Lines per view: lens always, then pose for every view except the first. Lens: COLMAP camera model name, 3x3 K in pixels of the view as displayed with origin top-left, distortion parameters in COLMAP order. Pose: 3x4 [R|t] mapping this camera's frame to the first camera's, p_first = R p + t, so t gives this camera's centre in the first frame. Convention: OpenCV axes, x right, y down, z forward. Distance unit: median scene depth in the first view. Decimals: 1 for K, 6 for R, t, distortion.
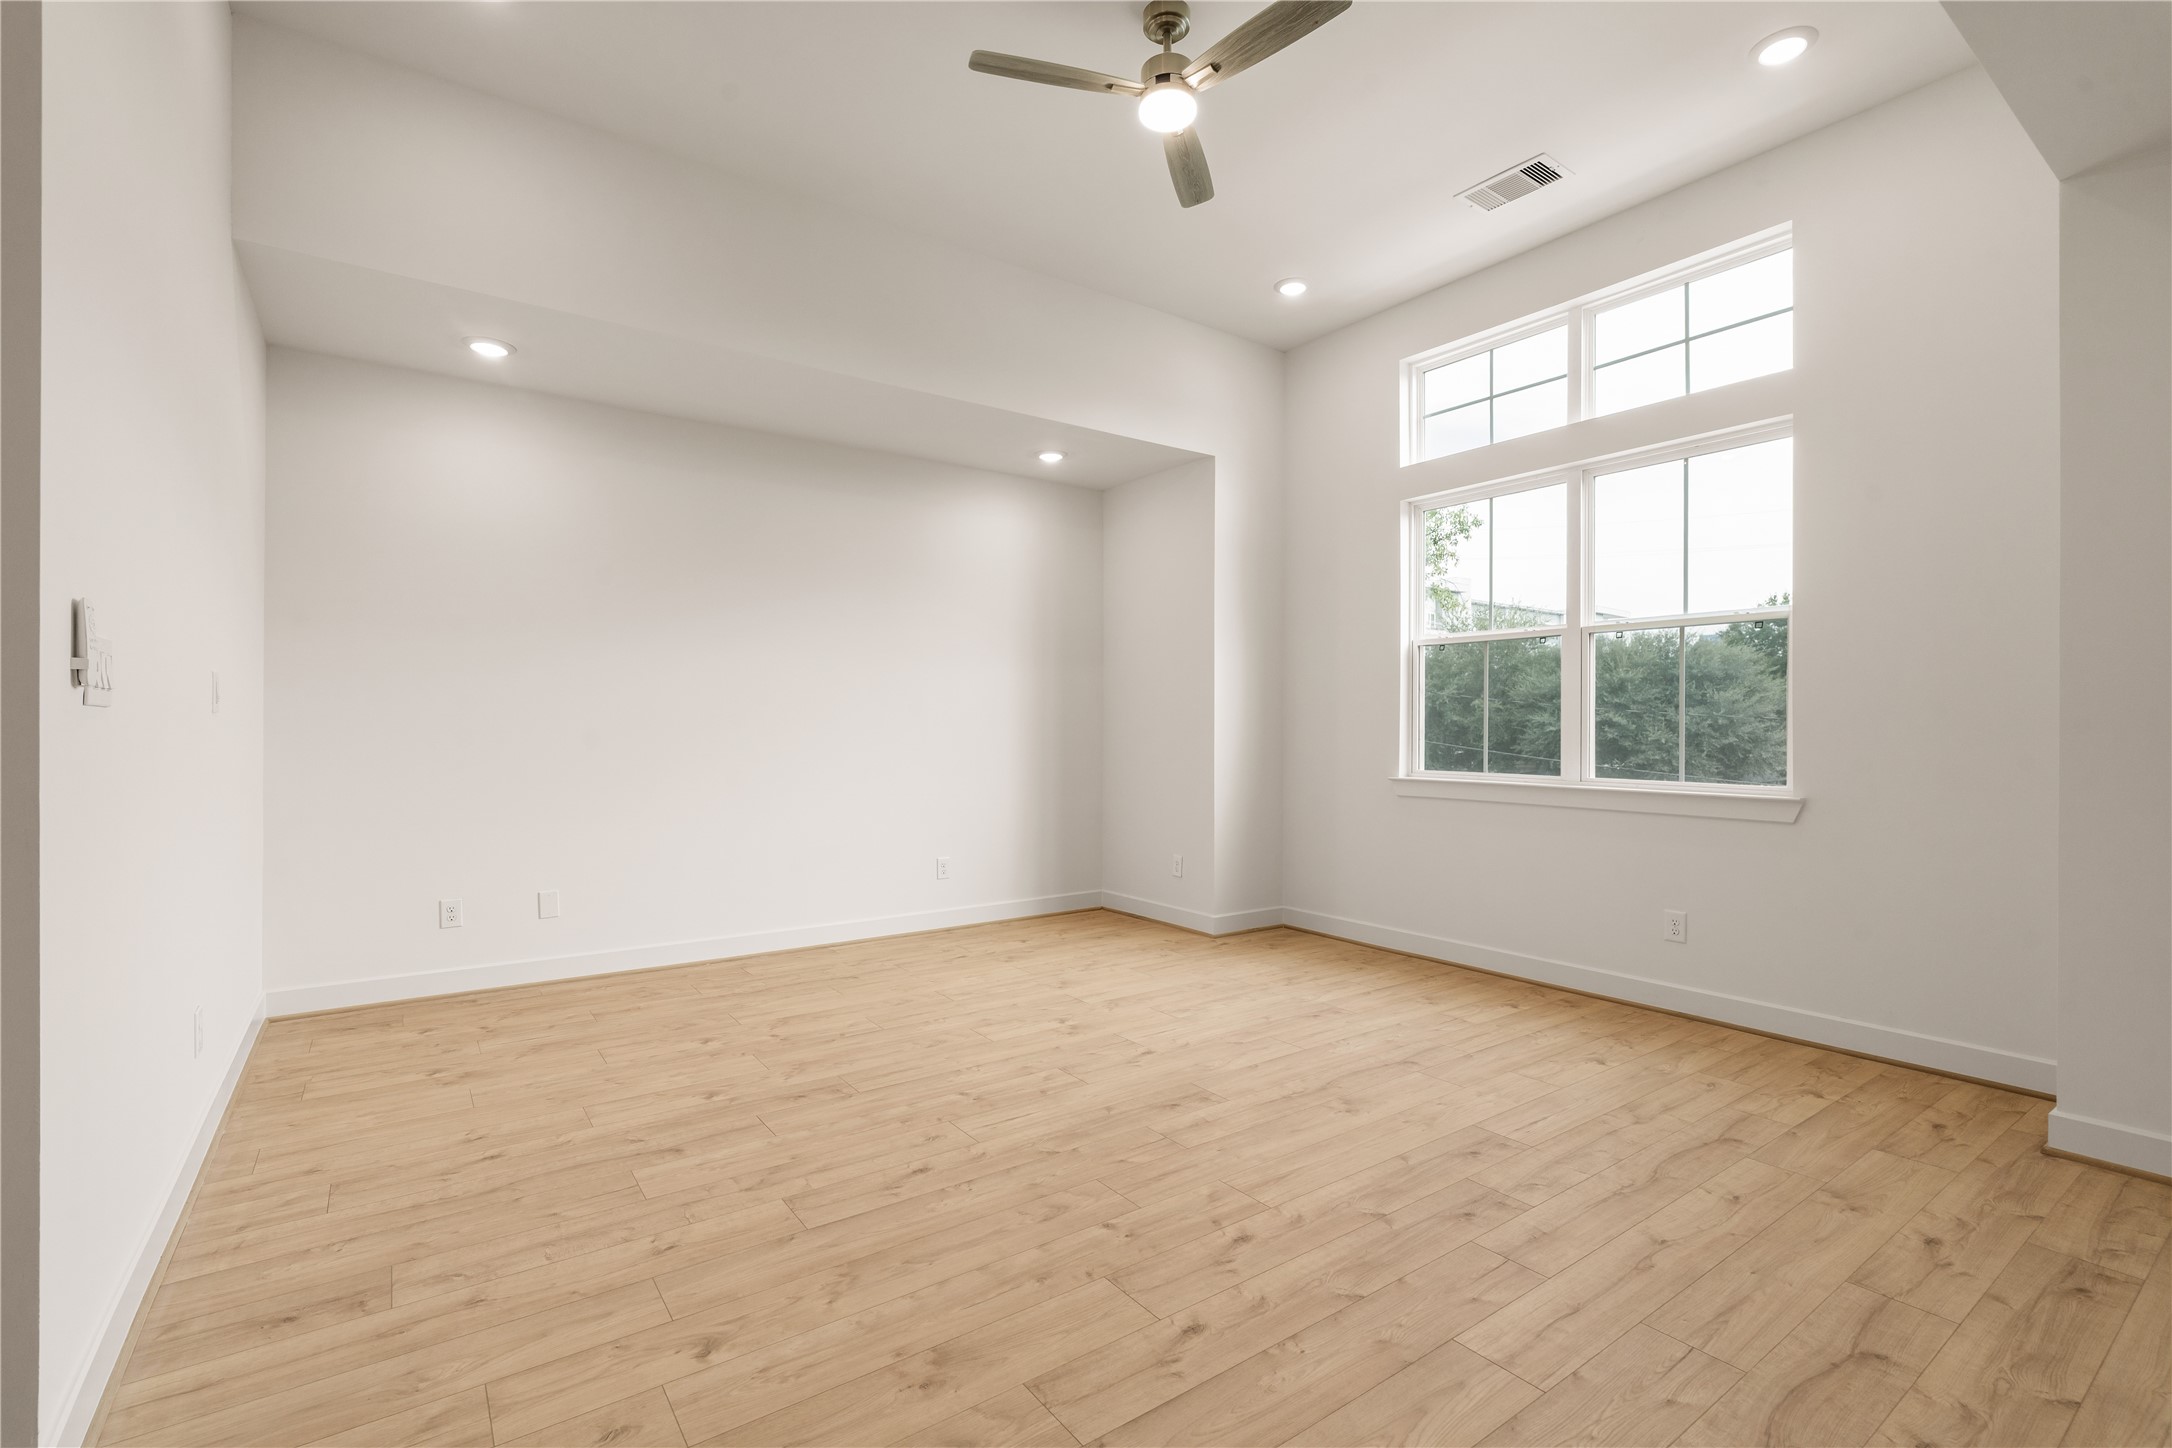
lens RADIAL K [[976.2, 0, 1087.1], [0, 976.2, 723.9], [0, 0, 1]] dist [-0.004386, 0.001028]
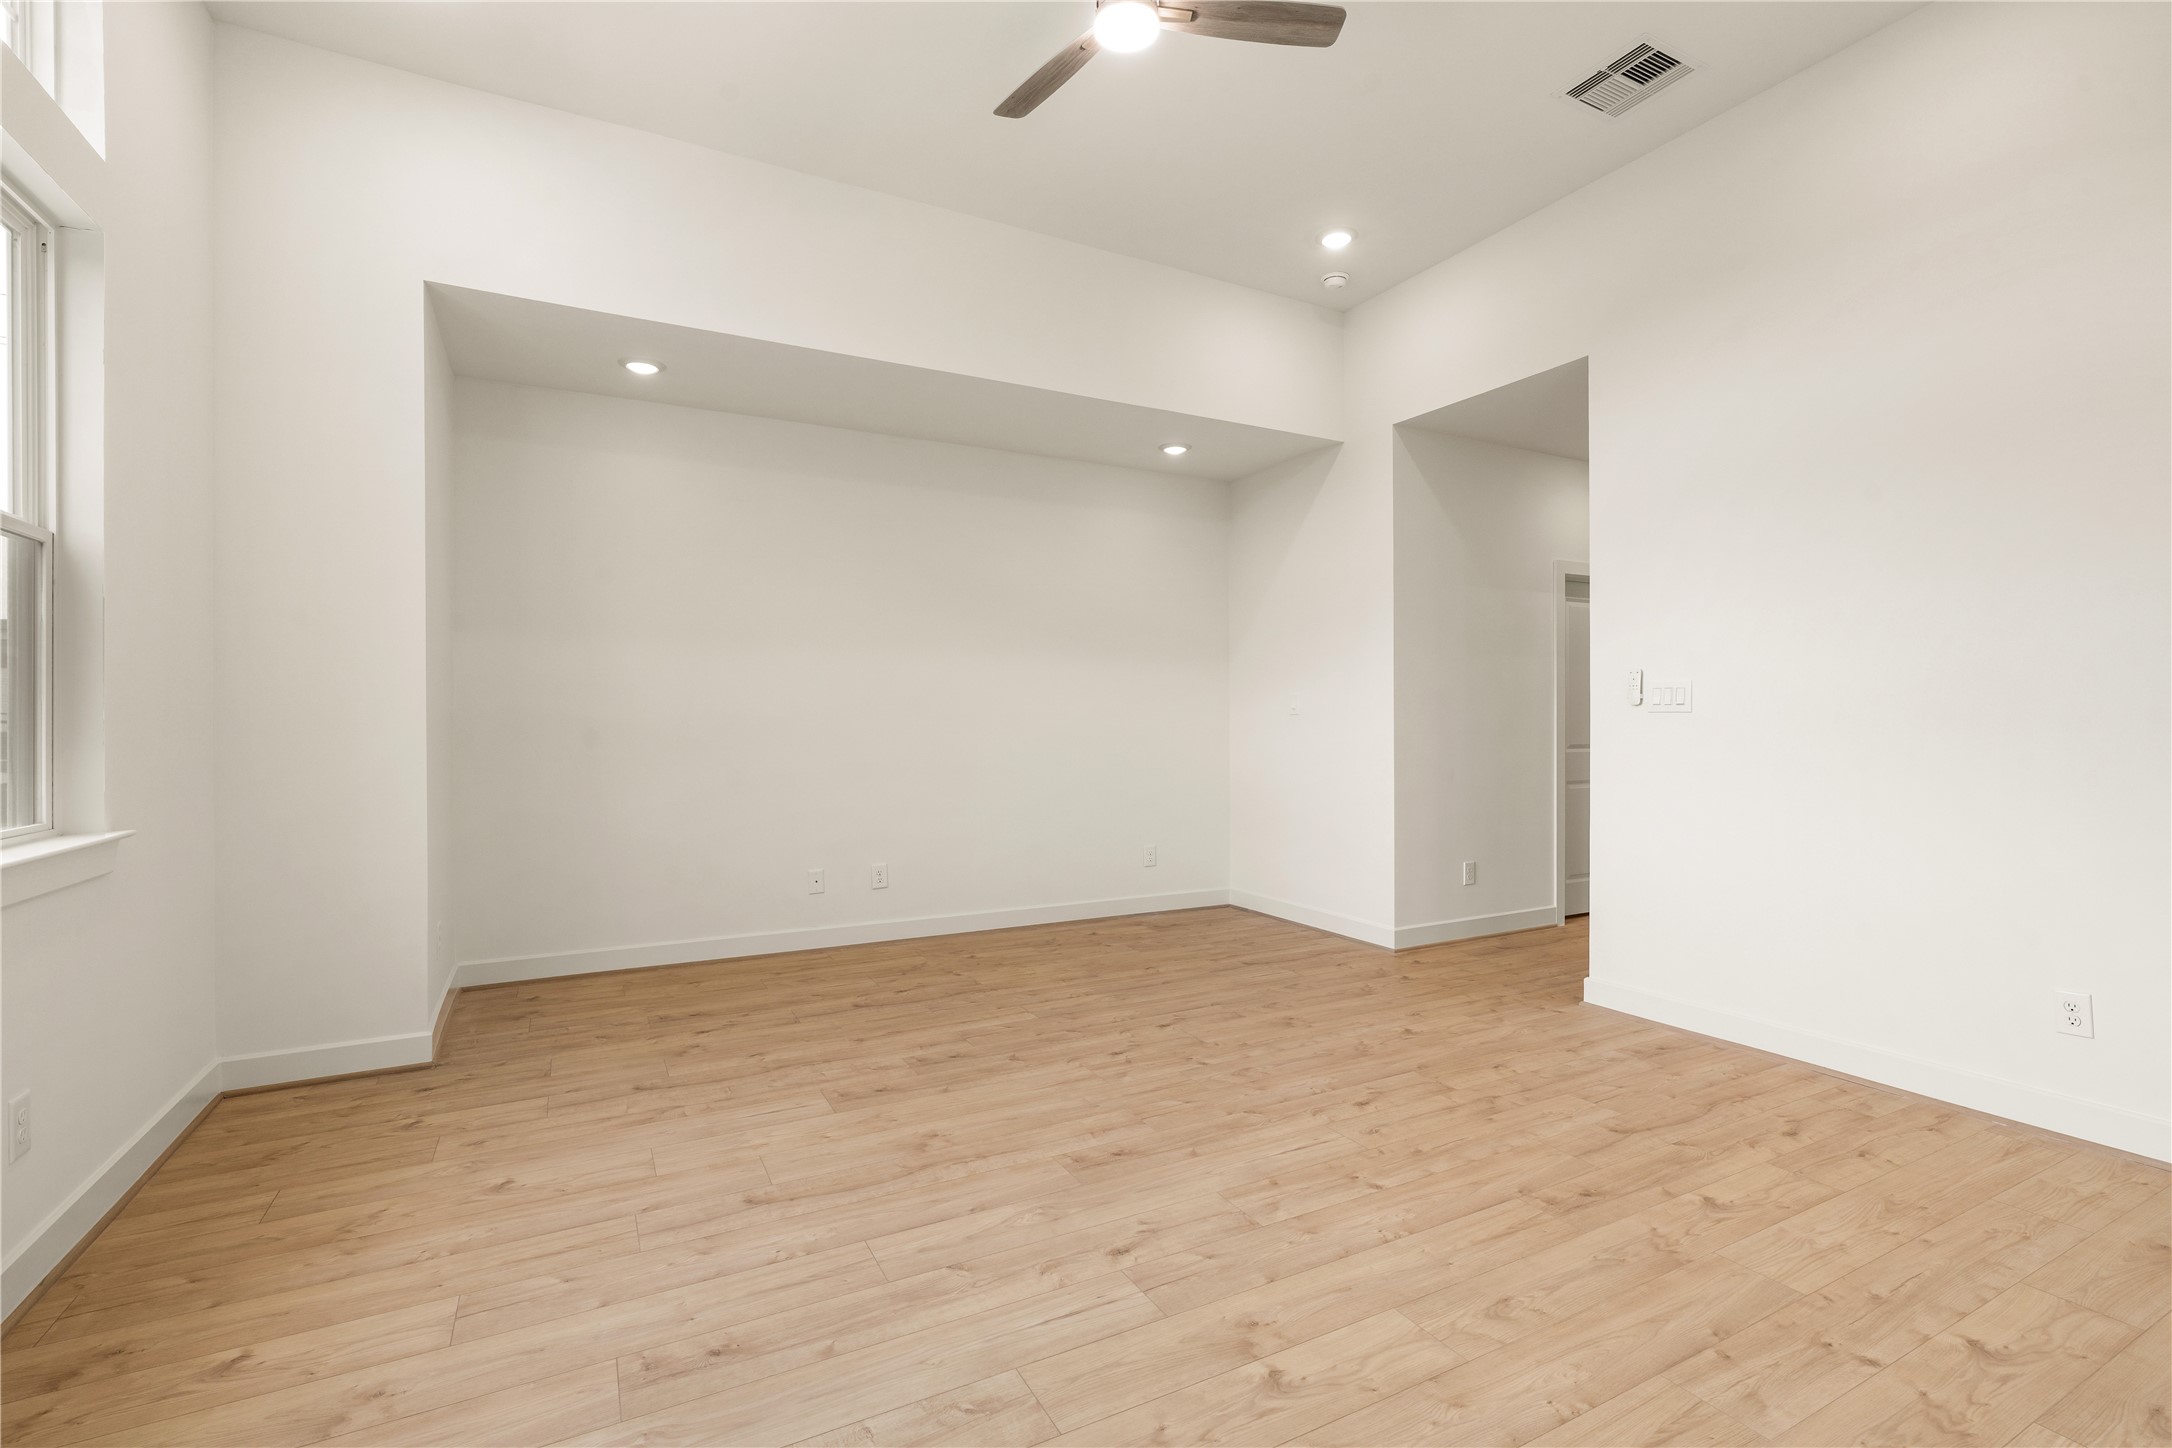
lens RADIAL K [[976.2, 0, 1087.1], [0, 976.2, 723.9], [0, 0, 1]] dist [-0.004386, 0.001028]
pose [[-0.991324, -0.001941, 0.131430, 0.002588], [-0.001689, 0.999997, 0.002029, 0.002649], [-0.131434, 0.001789, -0.991323, 2.017385]]
